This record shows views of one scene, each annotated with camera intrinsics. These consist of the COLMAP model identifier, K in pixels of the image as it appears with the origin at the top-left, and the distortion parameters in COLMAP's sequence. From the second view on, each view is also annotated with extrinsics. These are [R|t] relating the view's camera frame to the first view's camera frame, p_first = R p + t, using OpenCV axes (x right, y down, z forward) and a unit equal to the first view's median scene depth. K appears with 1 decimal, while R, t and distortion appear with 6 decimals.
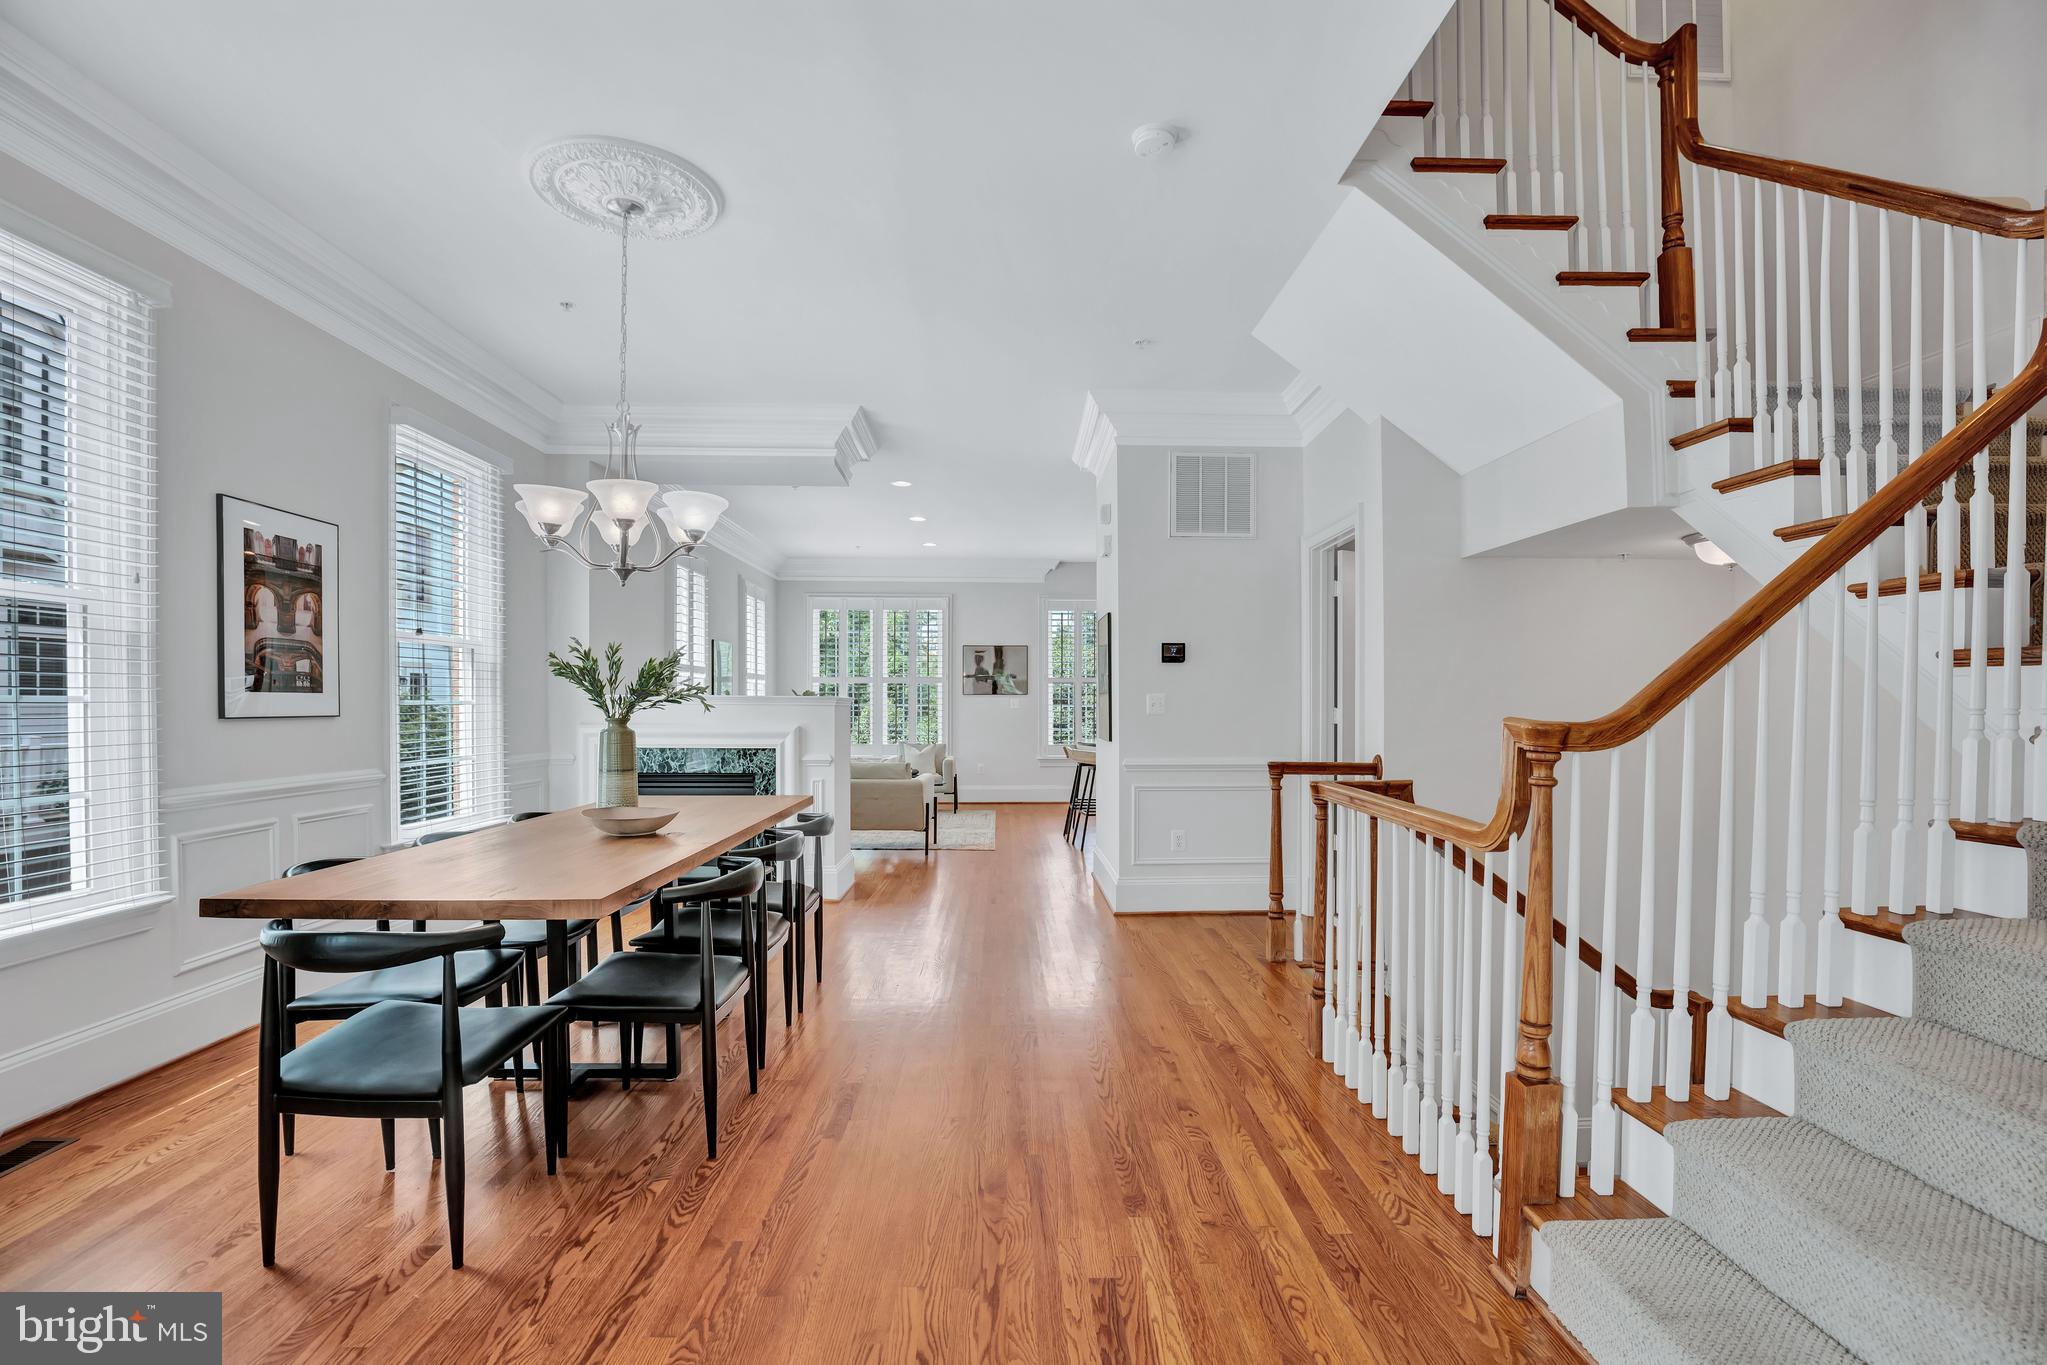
lens RADIAL K [[949.5, 0, 1018.6], [0, 949.5, 701.1], [0, 0, 1]] dist [-0.021201, -0.000064]
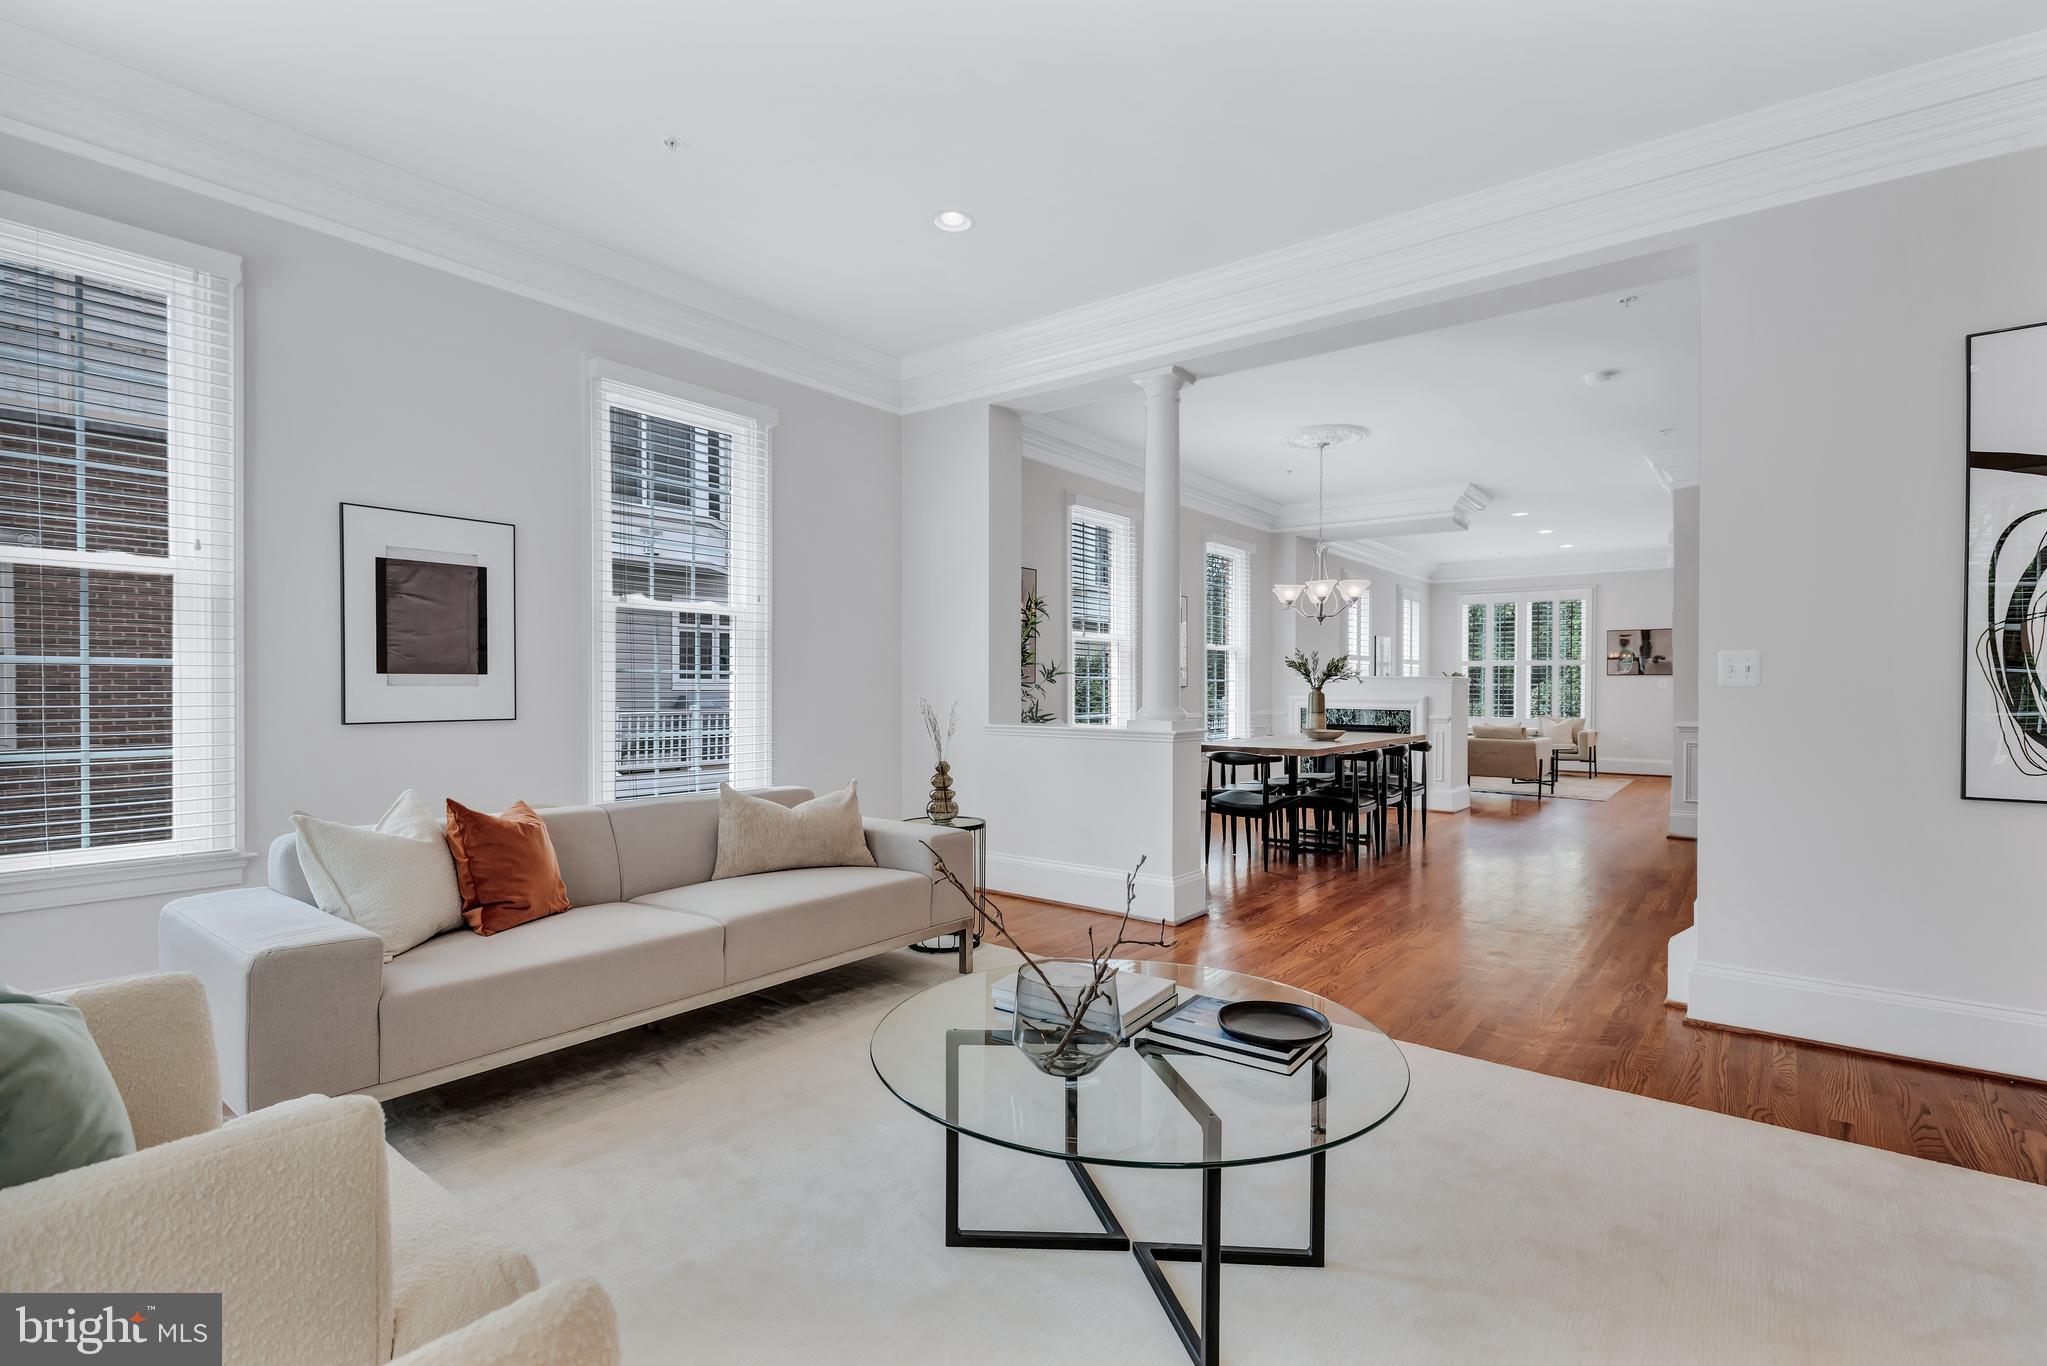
lens RADIAL K [[949.5, 0, 1018.6], [0, 949.5, 701.6], [0, 0, 1]] dist [-0.021201, -0.000064]
pose [[0.773261, 0.011834, -0.633977, 0.227543], [0.000438, 0.999816, 0.019196, 0.005646], [0.634087, -0.015121, 0.773114, -0.599021]]
